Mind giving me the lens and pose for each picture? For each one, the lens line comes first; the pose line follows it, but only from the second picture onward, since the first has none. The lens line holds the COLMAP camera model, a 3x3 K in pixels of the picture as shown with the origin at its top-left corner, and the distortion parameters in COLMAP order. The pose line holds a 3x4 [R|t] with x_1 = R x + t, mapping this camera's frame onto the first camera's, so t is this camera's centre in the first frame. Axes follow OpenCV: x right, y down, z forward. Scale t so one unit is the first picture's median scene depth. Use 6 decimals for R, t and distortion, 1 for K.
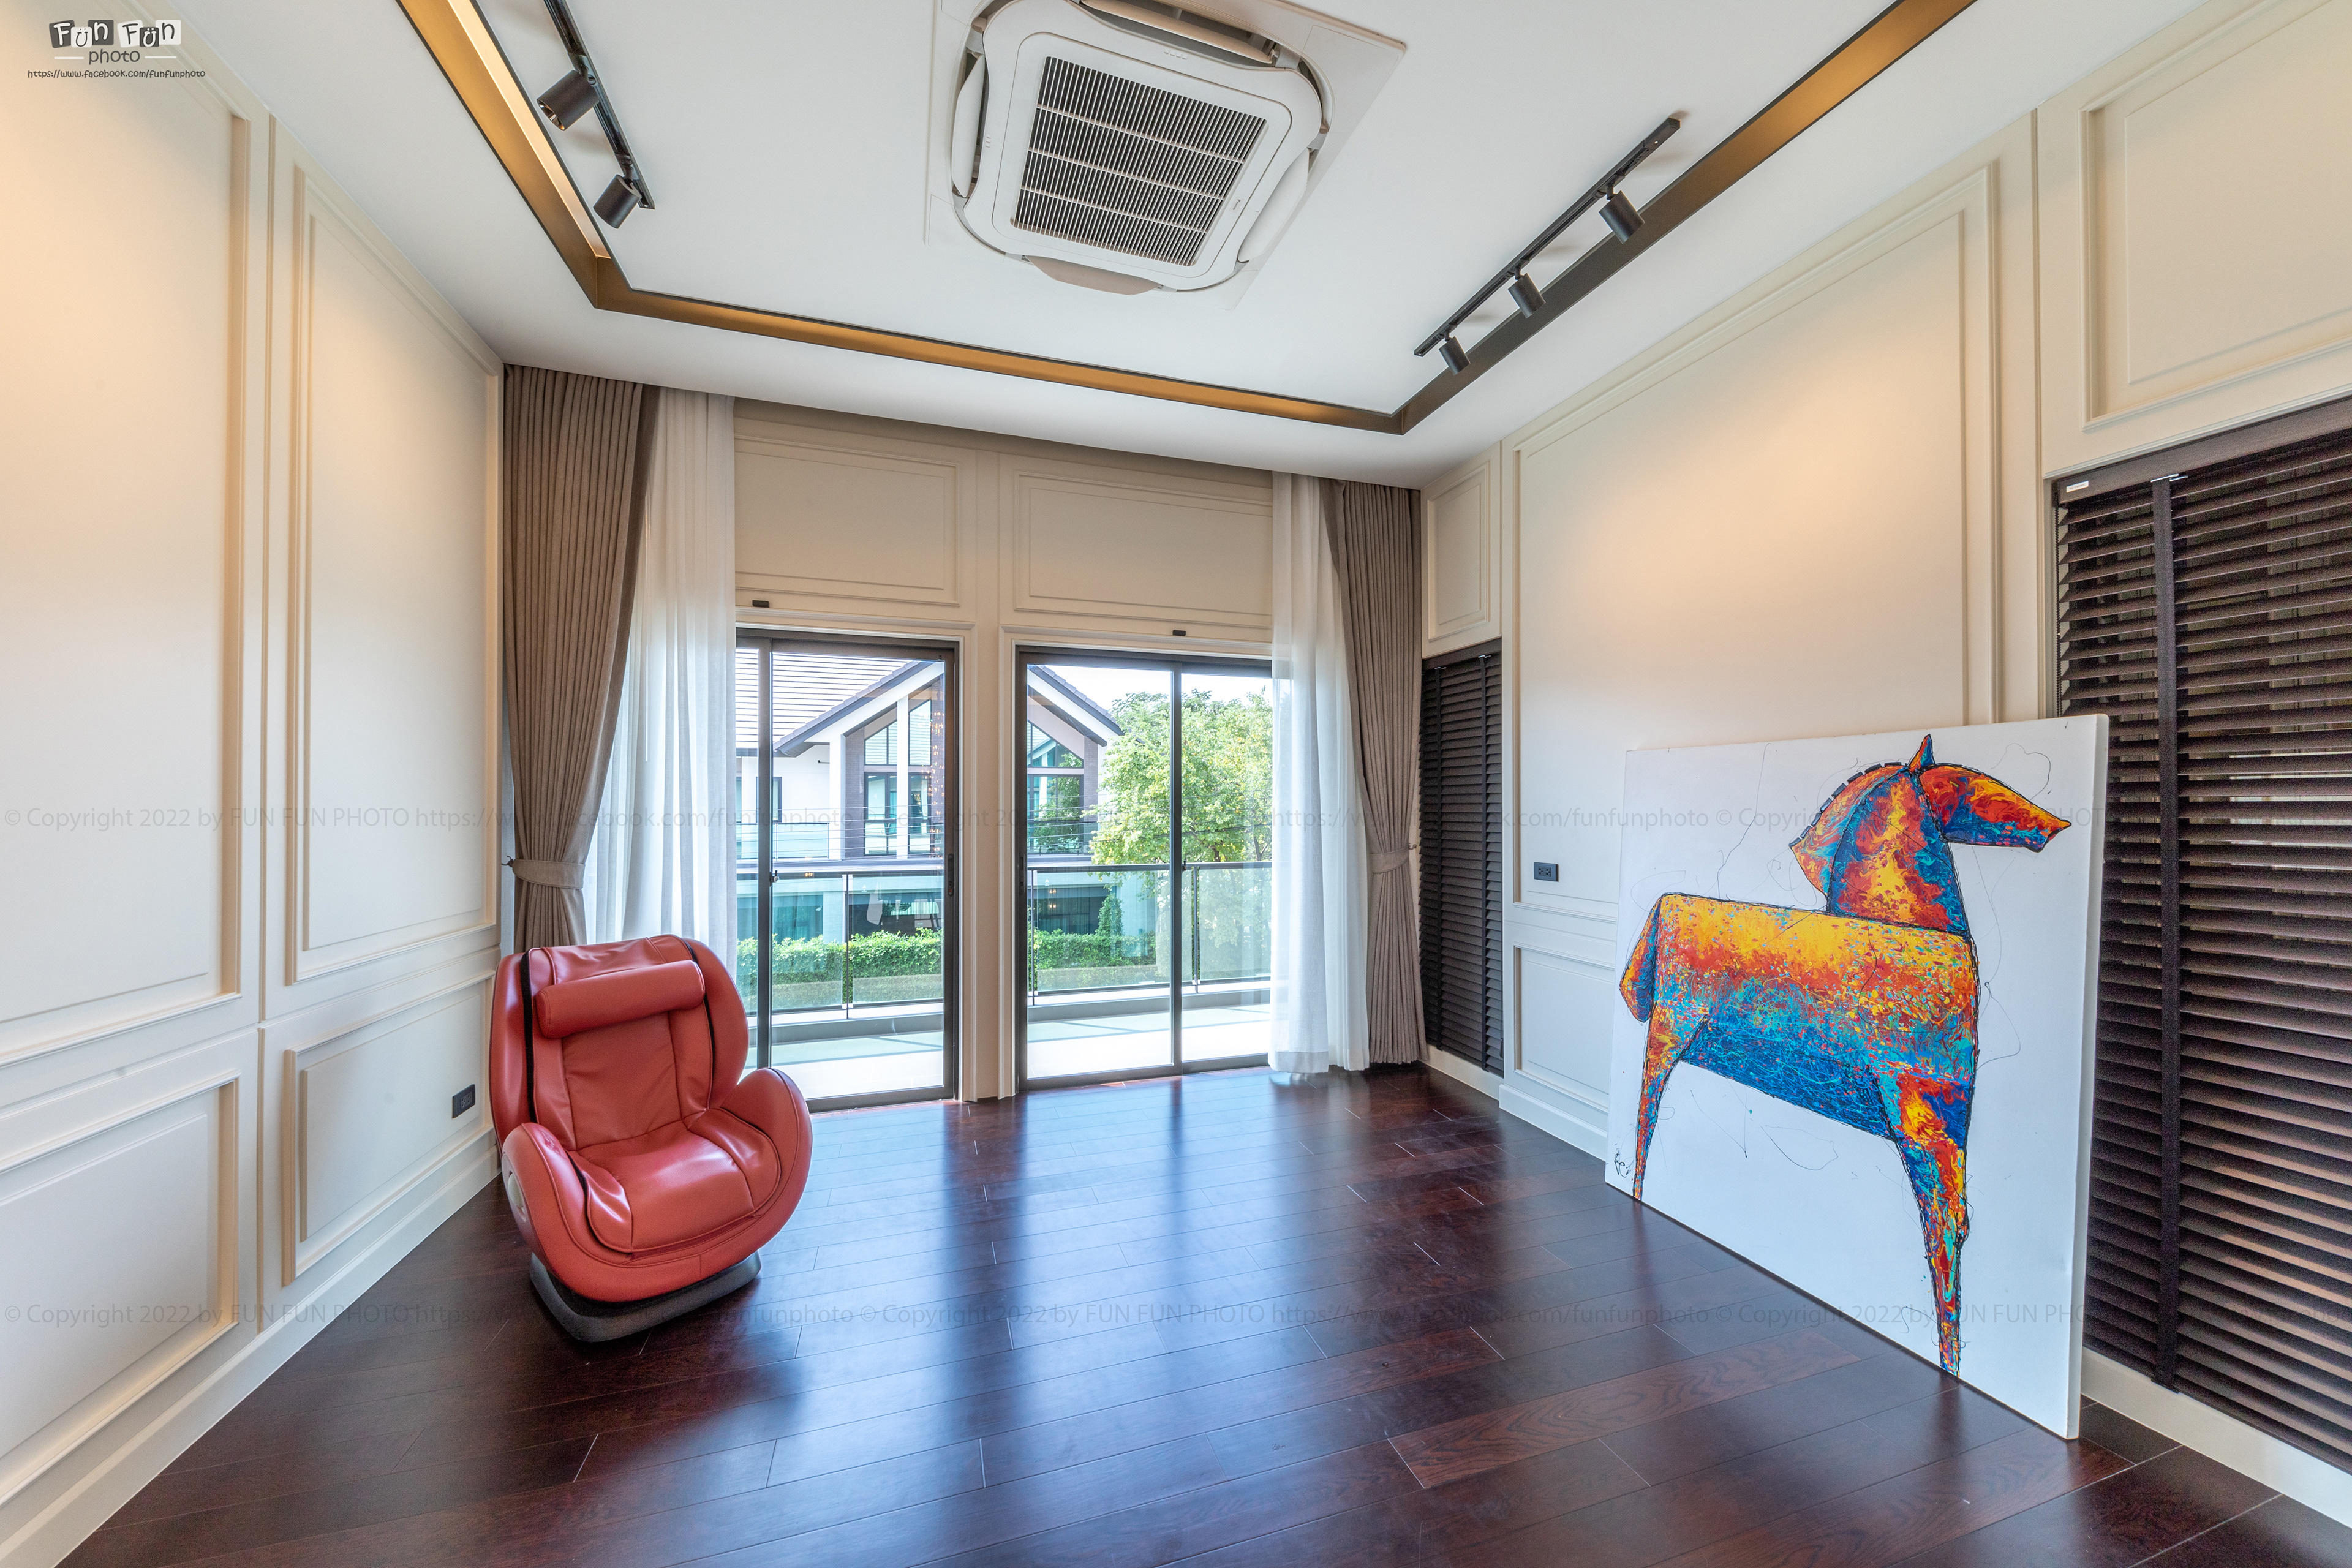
lens RADIAL K [[804.5, 0, 1169.5], [0, 804.5, 801.9], [0, 0, 1]] dist [0.018593, -0.008307]
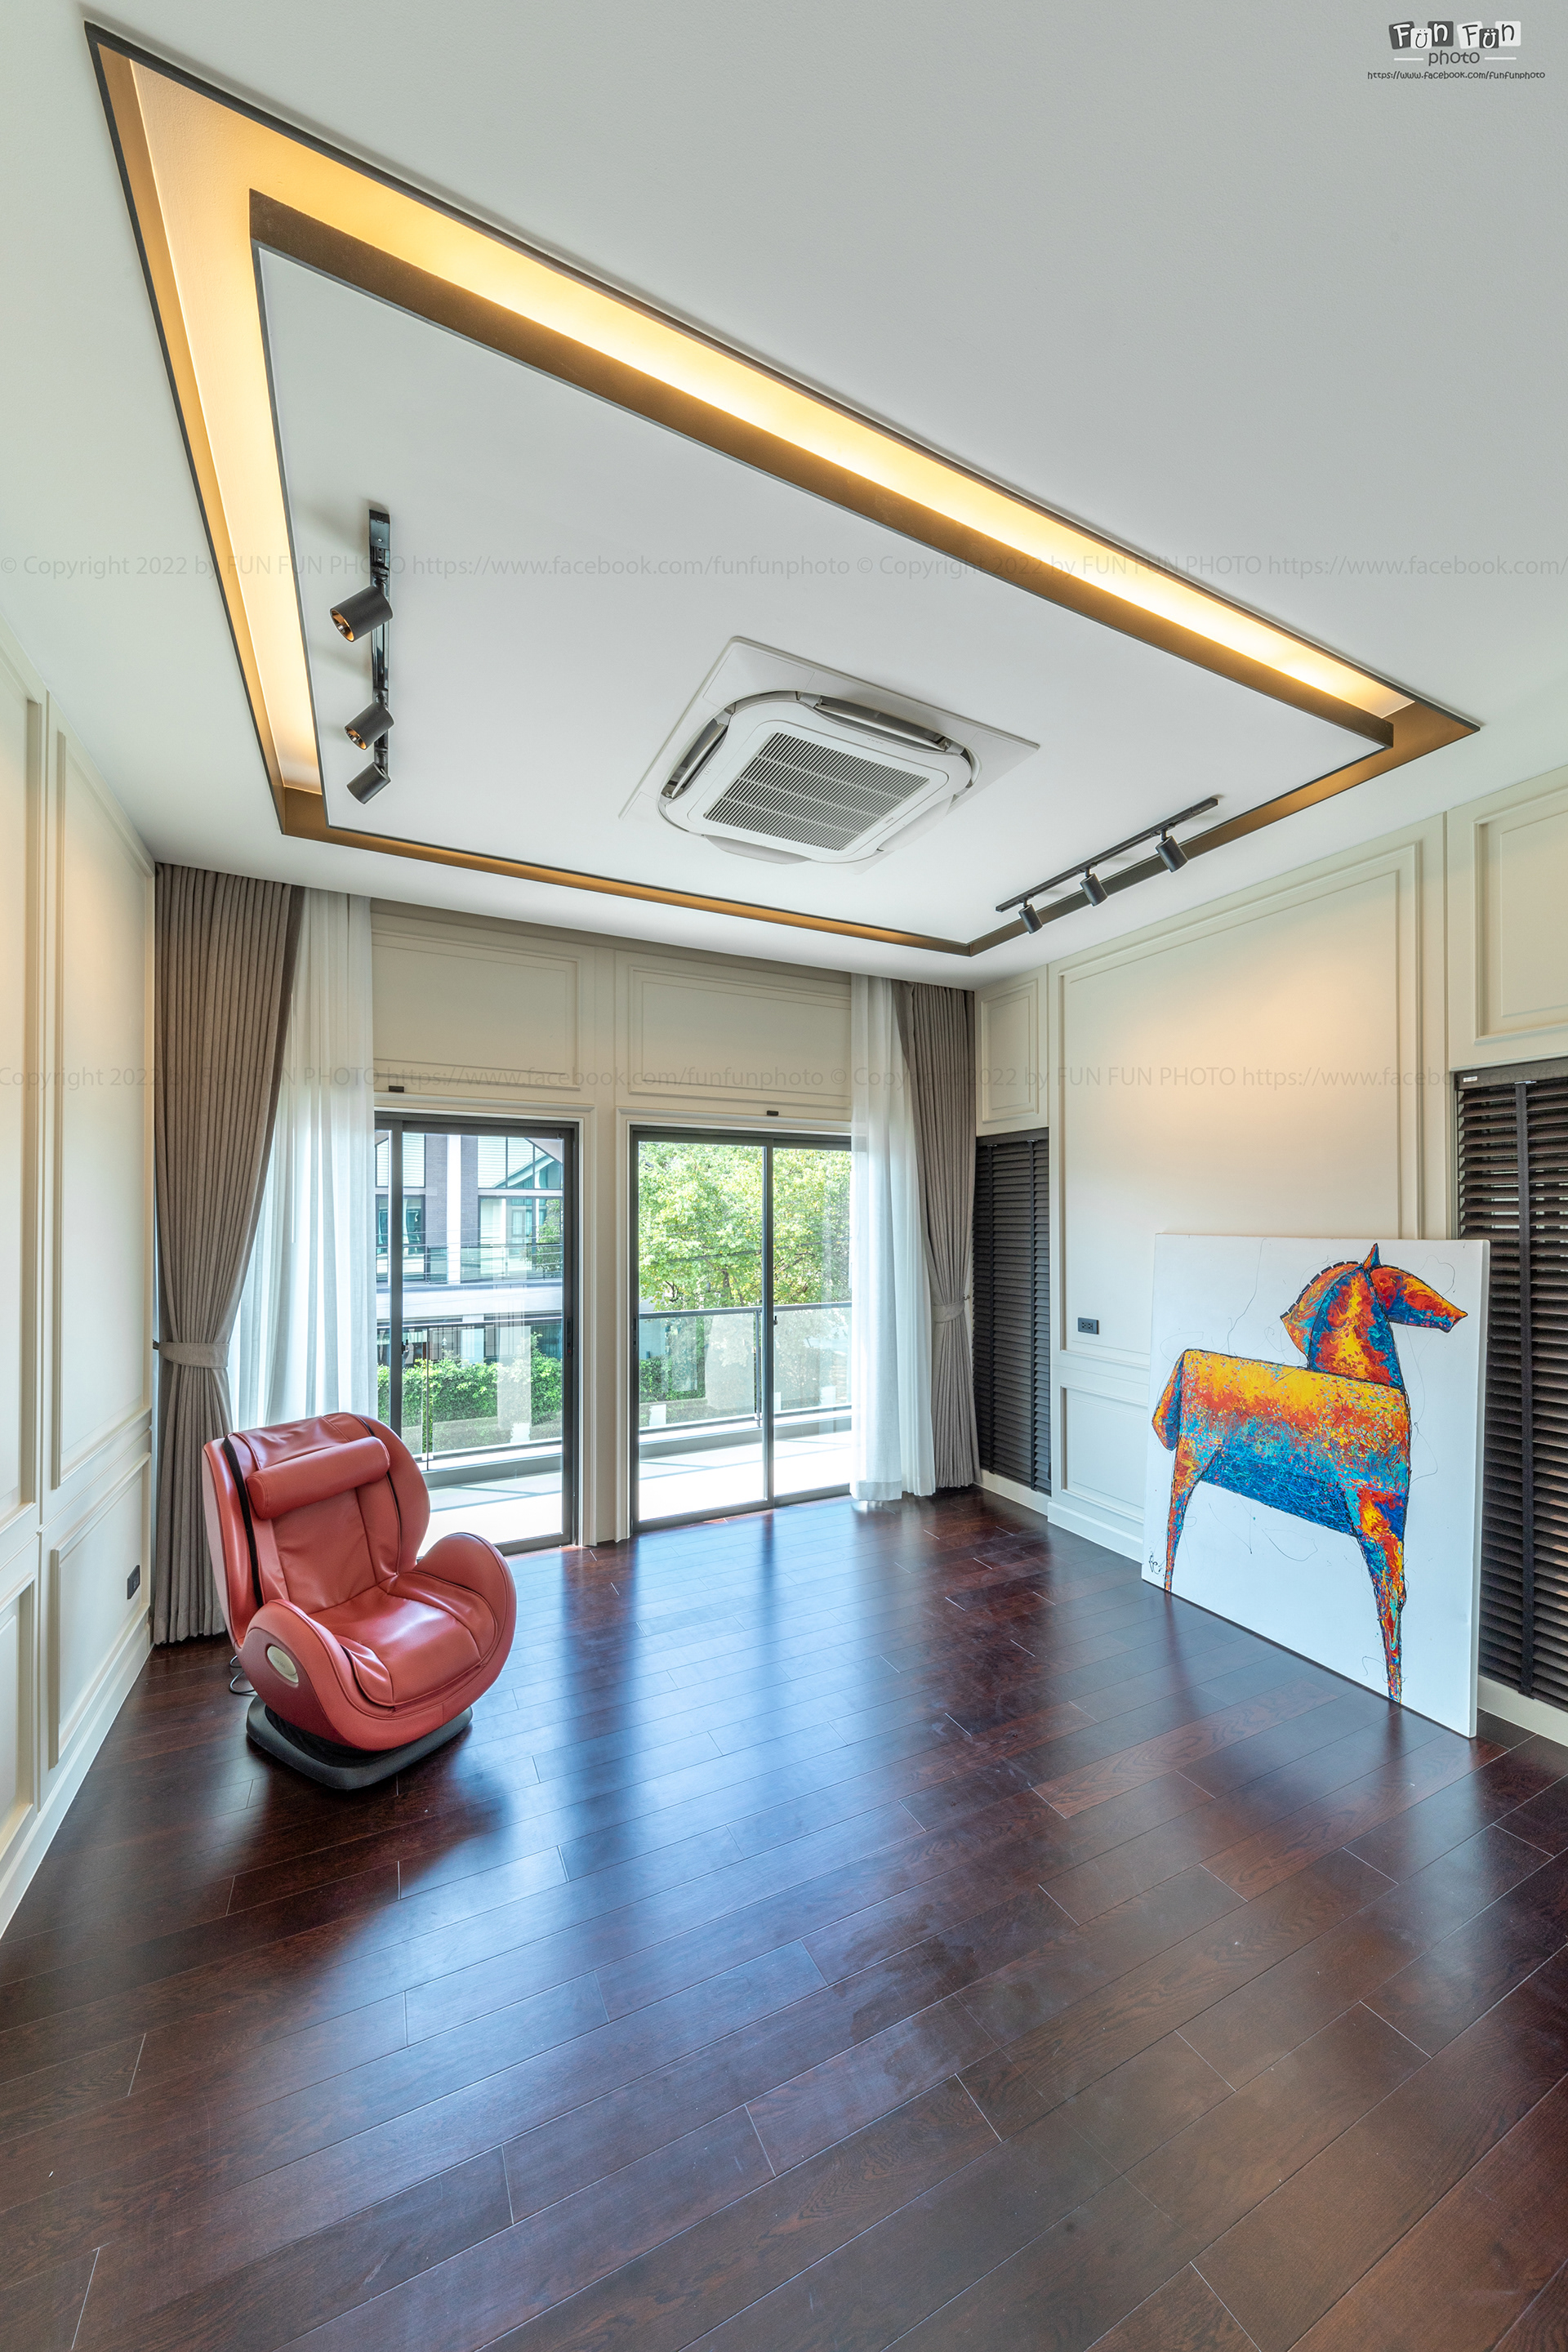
lens RADIAL K [[804.5, 0, 789.1], [0, 804.5, 1213.6], [0, 0, 1]] dist [0.018593, -0.008307]
pose [[0.987352, -0.001578, 0.158533, -0.257259], [0.002054, 0.999994, -0.002841, -0.120873], [-0.158527, 0.003130, 0.987350, -0.195839]]
